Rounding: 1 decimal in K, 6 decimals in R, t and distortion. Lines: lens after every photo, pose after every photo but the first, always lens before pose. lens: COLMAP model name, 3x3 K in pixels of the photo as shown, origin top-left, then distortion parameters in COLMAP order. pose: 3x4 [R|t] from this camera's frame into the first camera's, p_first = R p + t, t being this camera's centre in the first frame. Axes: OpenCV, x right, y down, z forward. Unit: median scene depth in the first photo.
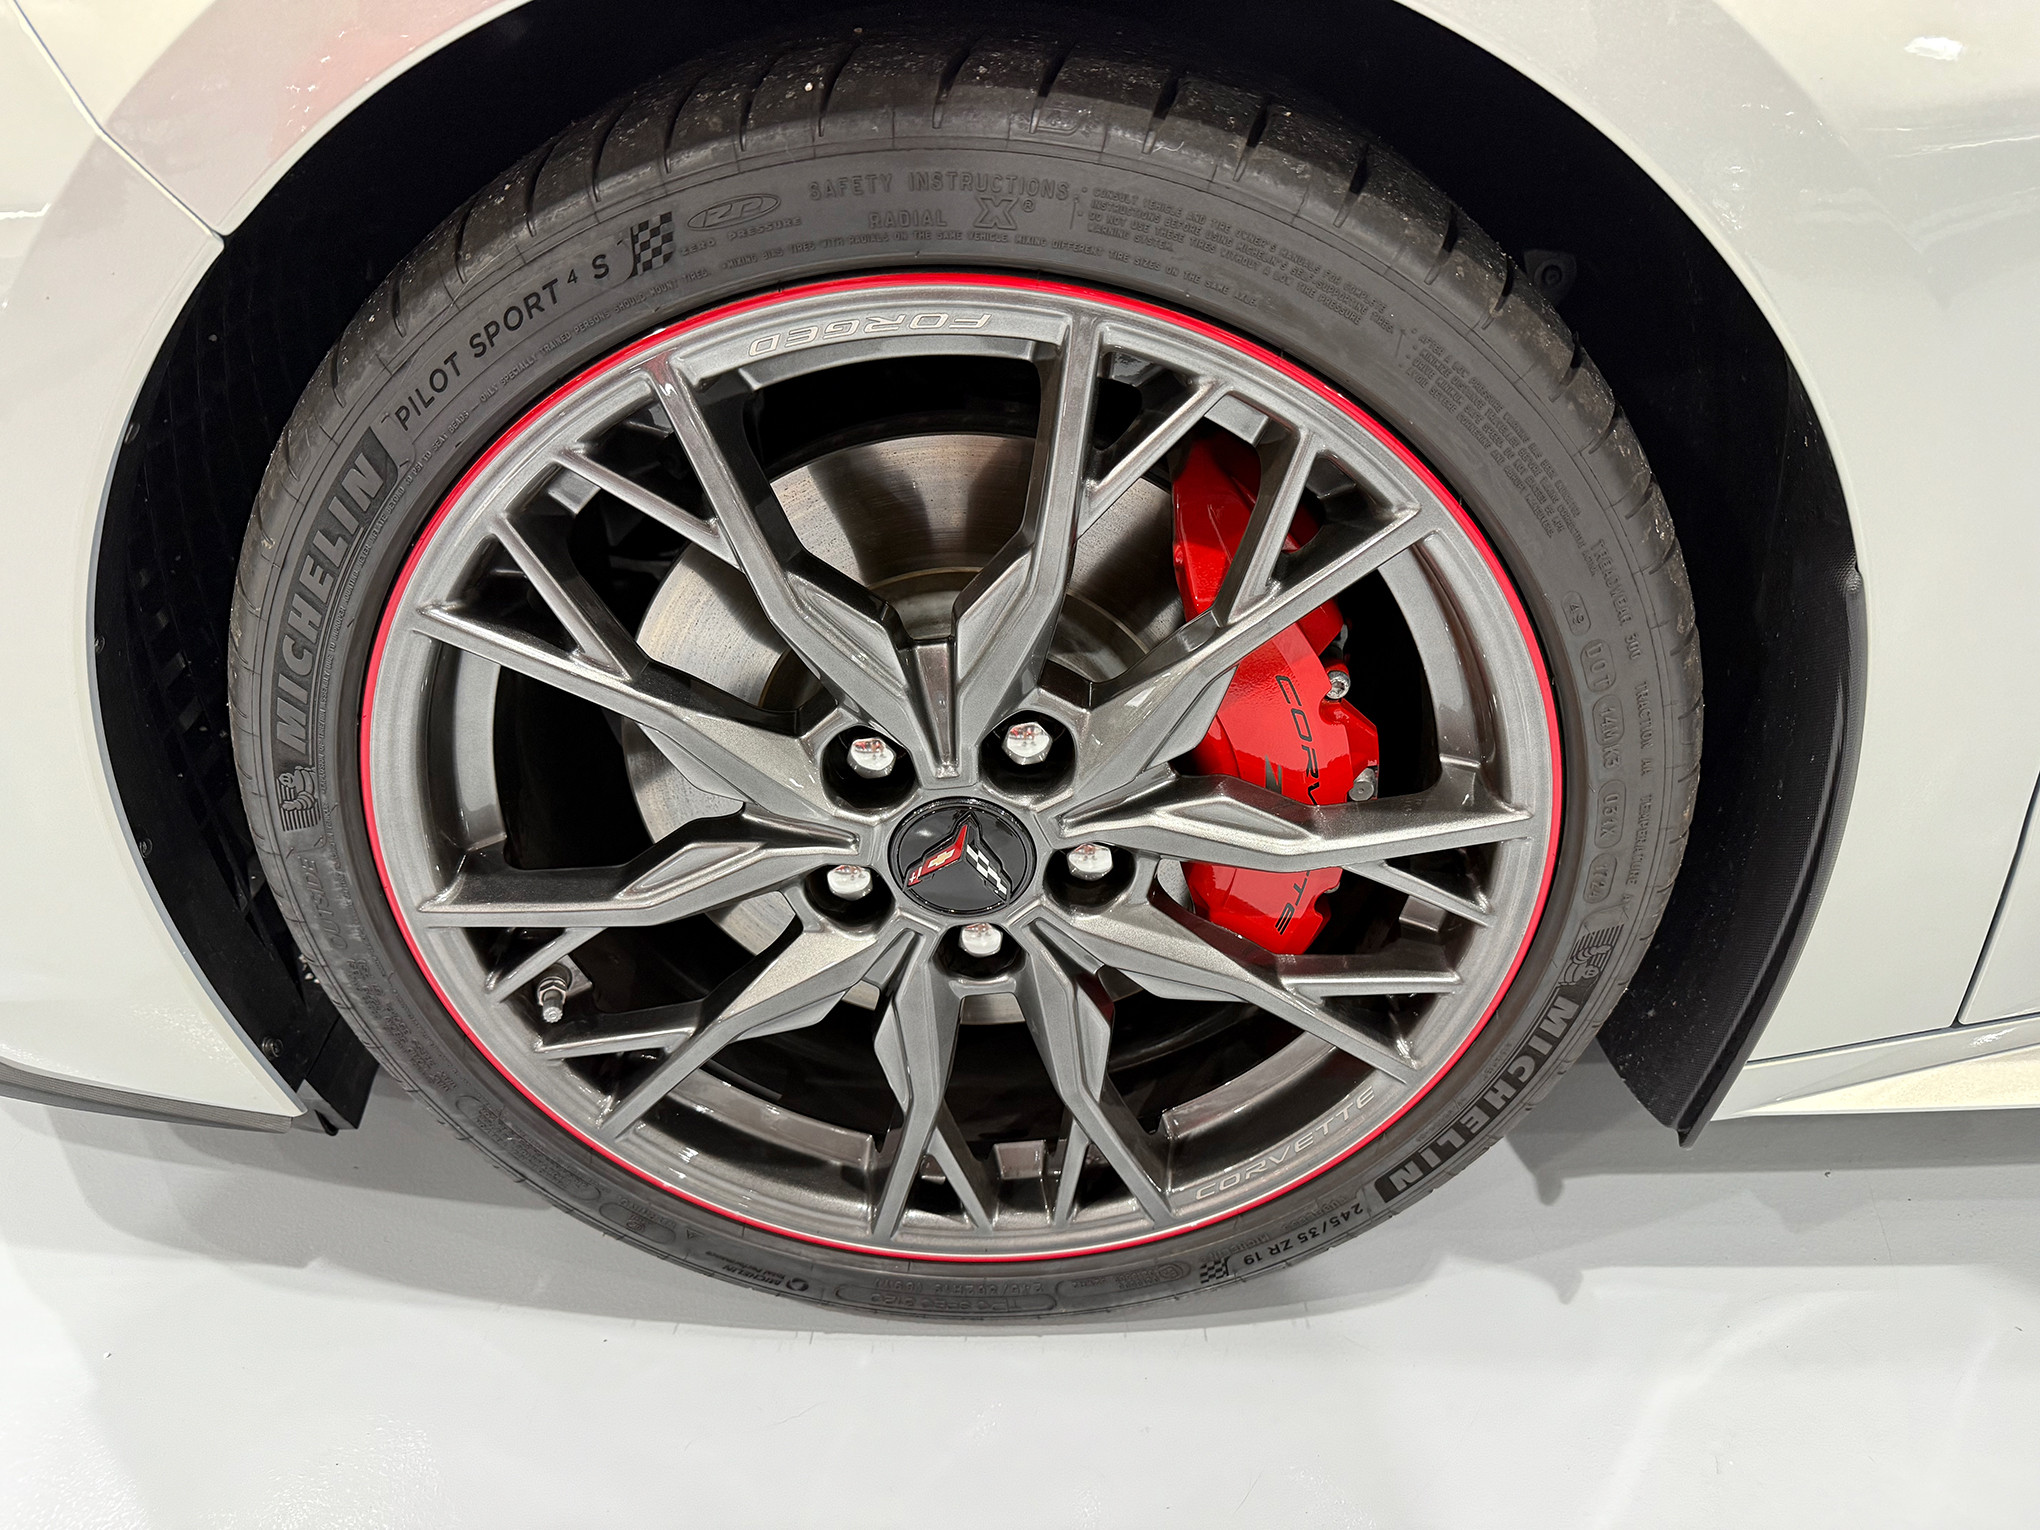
lens RADIAL K [[1529.1, 0, 1027.5], [0, 1529.1, 763.5], [0, 0, 1]] dist [0.057797, 0.002236]
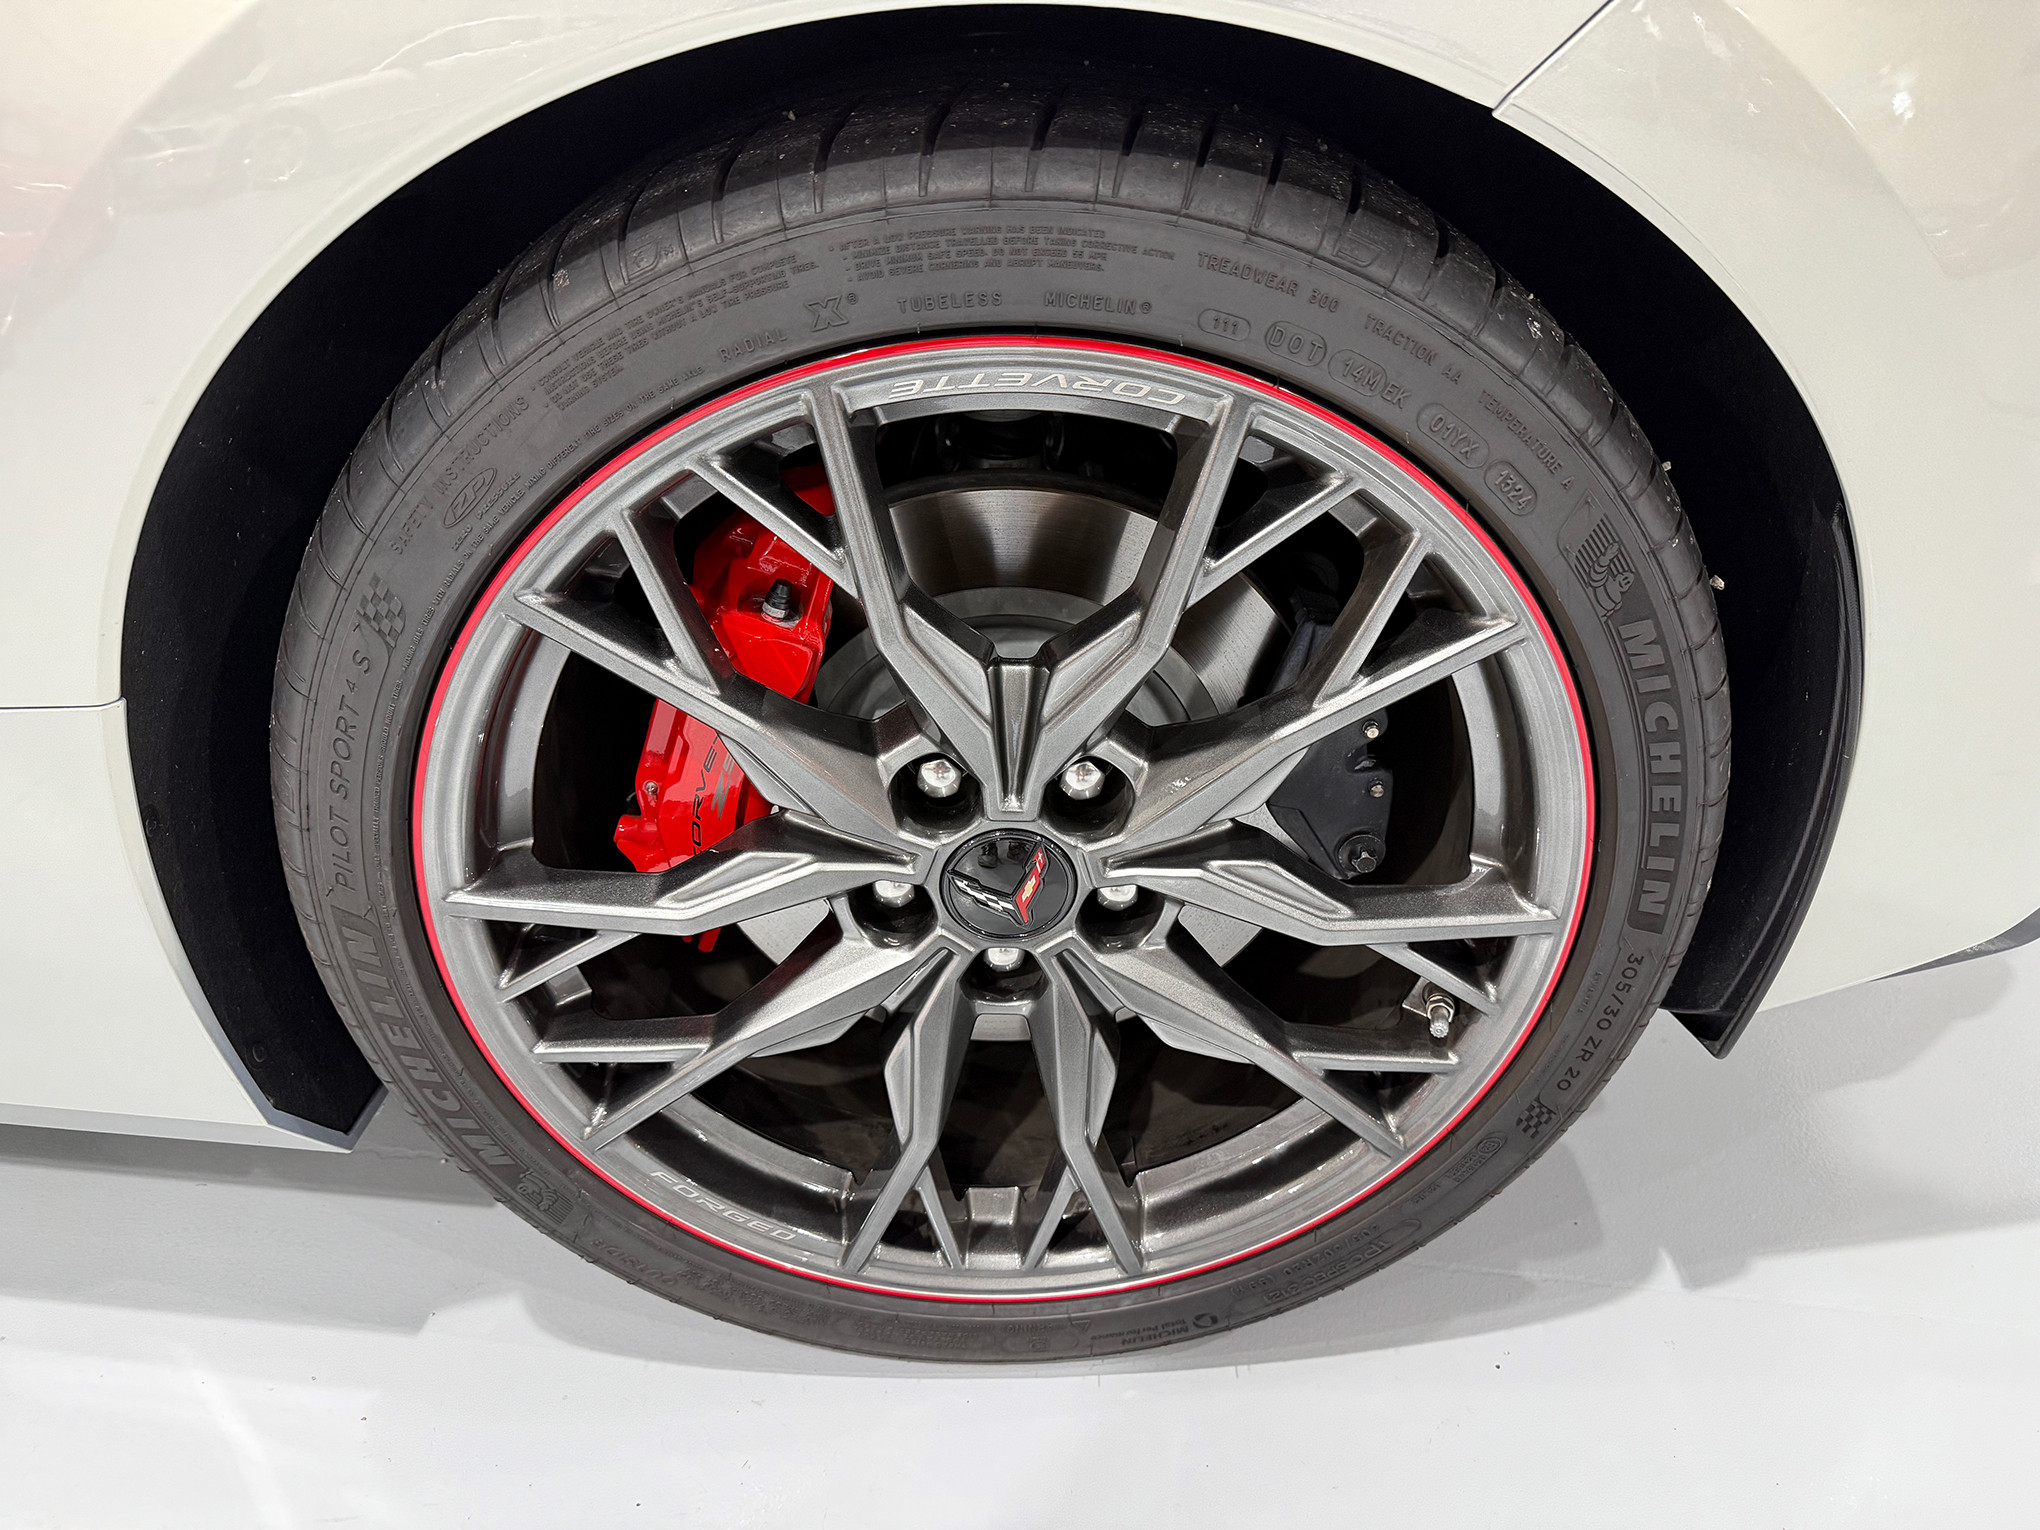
lens RADIAL K [[1529.1, 0, 1006.8], [0, 1529.1, 772.1], [0, 0, 1]] dist [0.057797, 0.002236]
pose [[0.986663, 0.109112, 0.120796, -0.171420], [-0.105939, 0.993844, -0.032406, 0.009581], [-0.123588, 0.019177, 0.992148, -0.013458]]
